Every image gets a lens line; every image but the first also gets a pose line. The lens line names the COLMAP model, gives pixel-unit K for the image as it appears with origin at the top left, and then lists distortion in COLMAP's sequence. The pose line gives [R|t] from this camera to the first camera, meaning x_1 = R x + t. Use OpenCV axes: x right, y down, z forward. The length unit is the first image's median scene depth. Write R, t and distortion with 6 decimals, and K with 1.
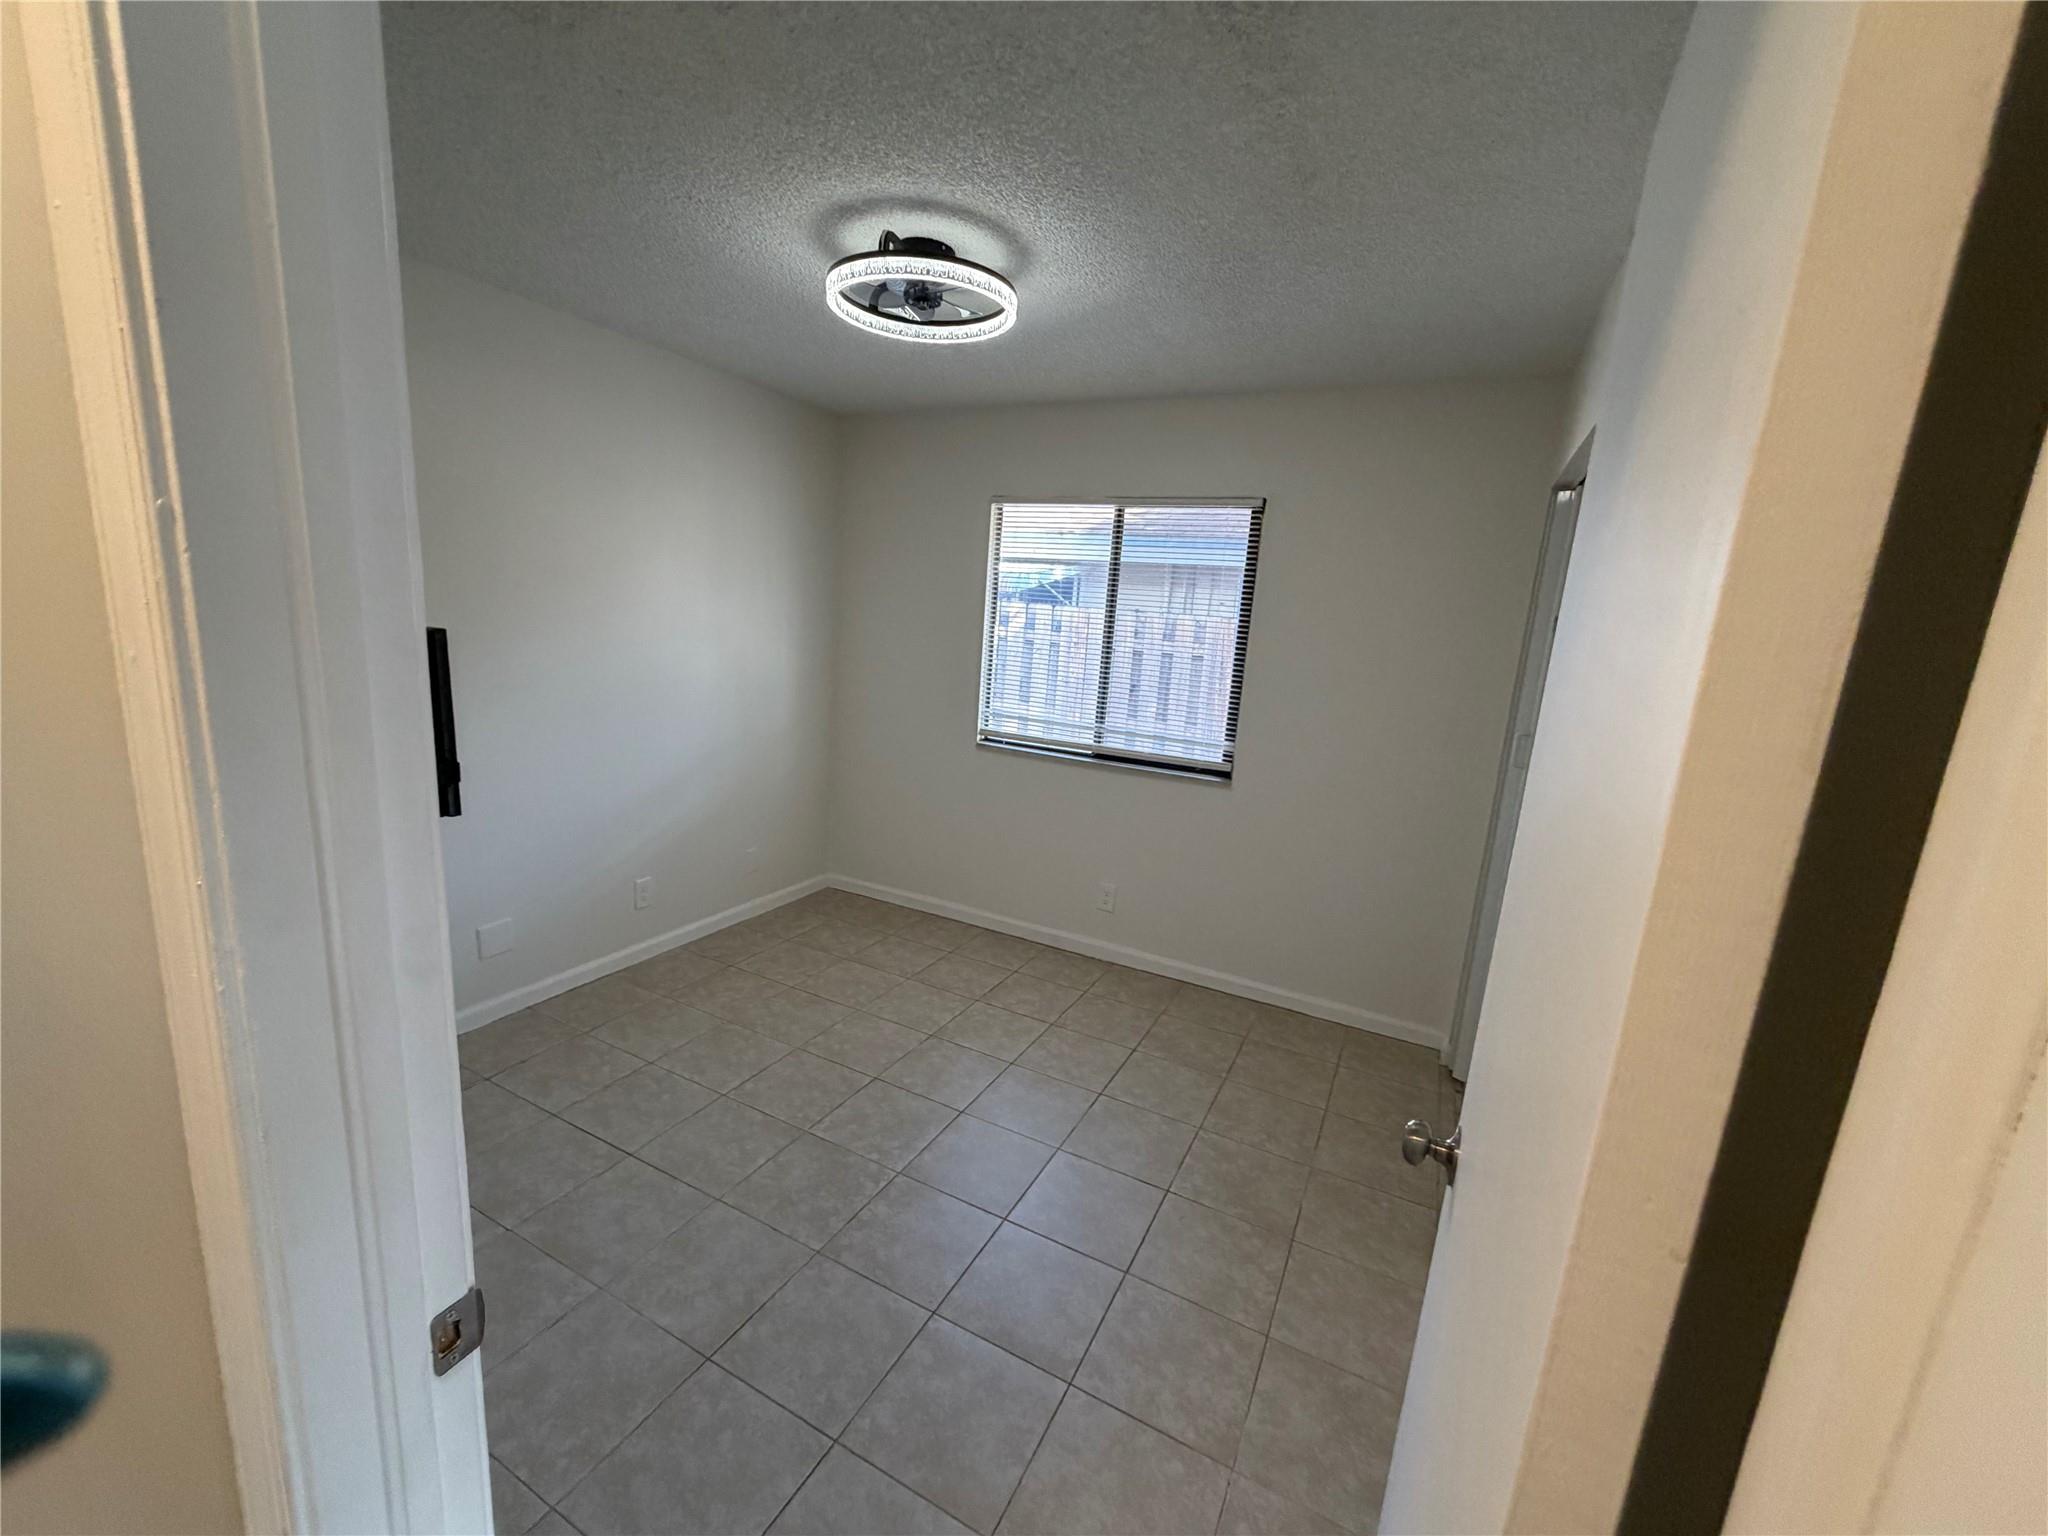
lens RADIAL K [[817.3, 0, 1021.1], [0, 817.3, 768.0], [0, 0, 1]] dist [0.000071, -0.000150]
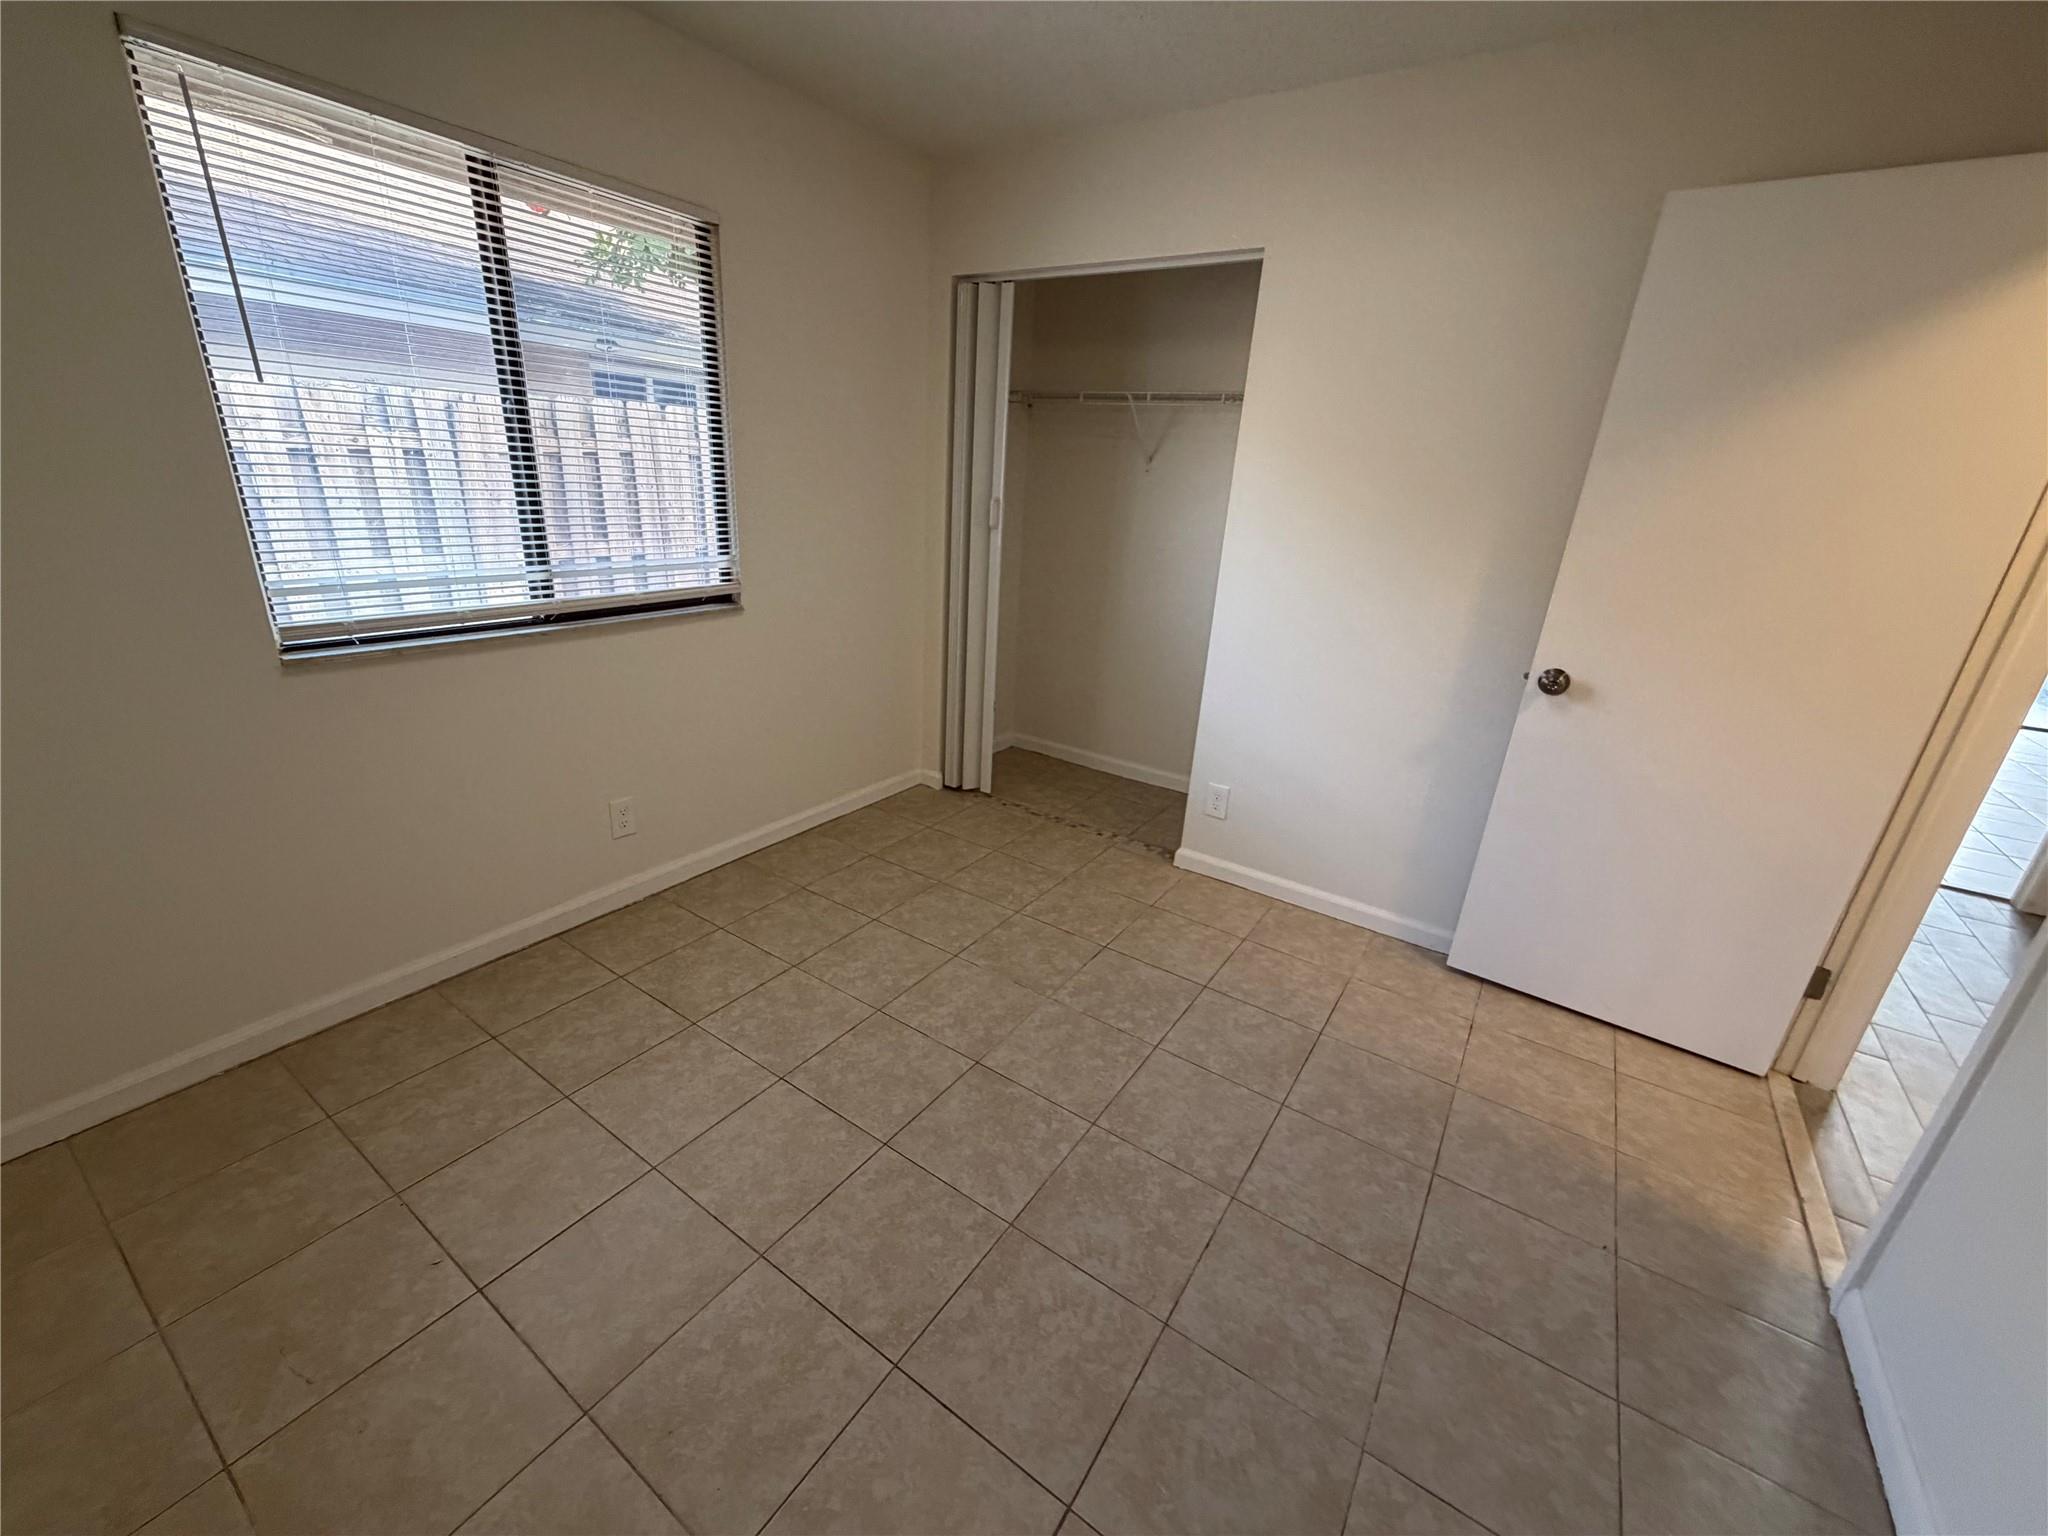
lens RADIAL K [[817.3, 0, 1021.1], [0, 817.3, 768.0], [0, 0, 1]] dist [0.000071, -0.000150]
pose [[0.127027, -0.399650, 0.907824, -0.507703], [0.144800, 0.912905, 0.381626, -0.104408], [-0.981273, 0.082976, 0.173833, 0.597892]]
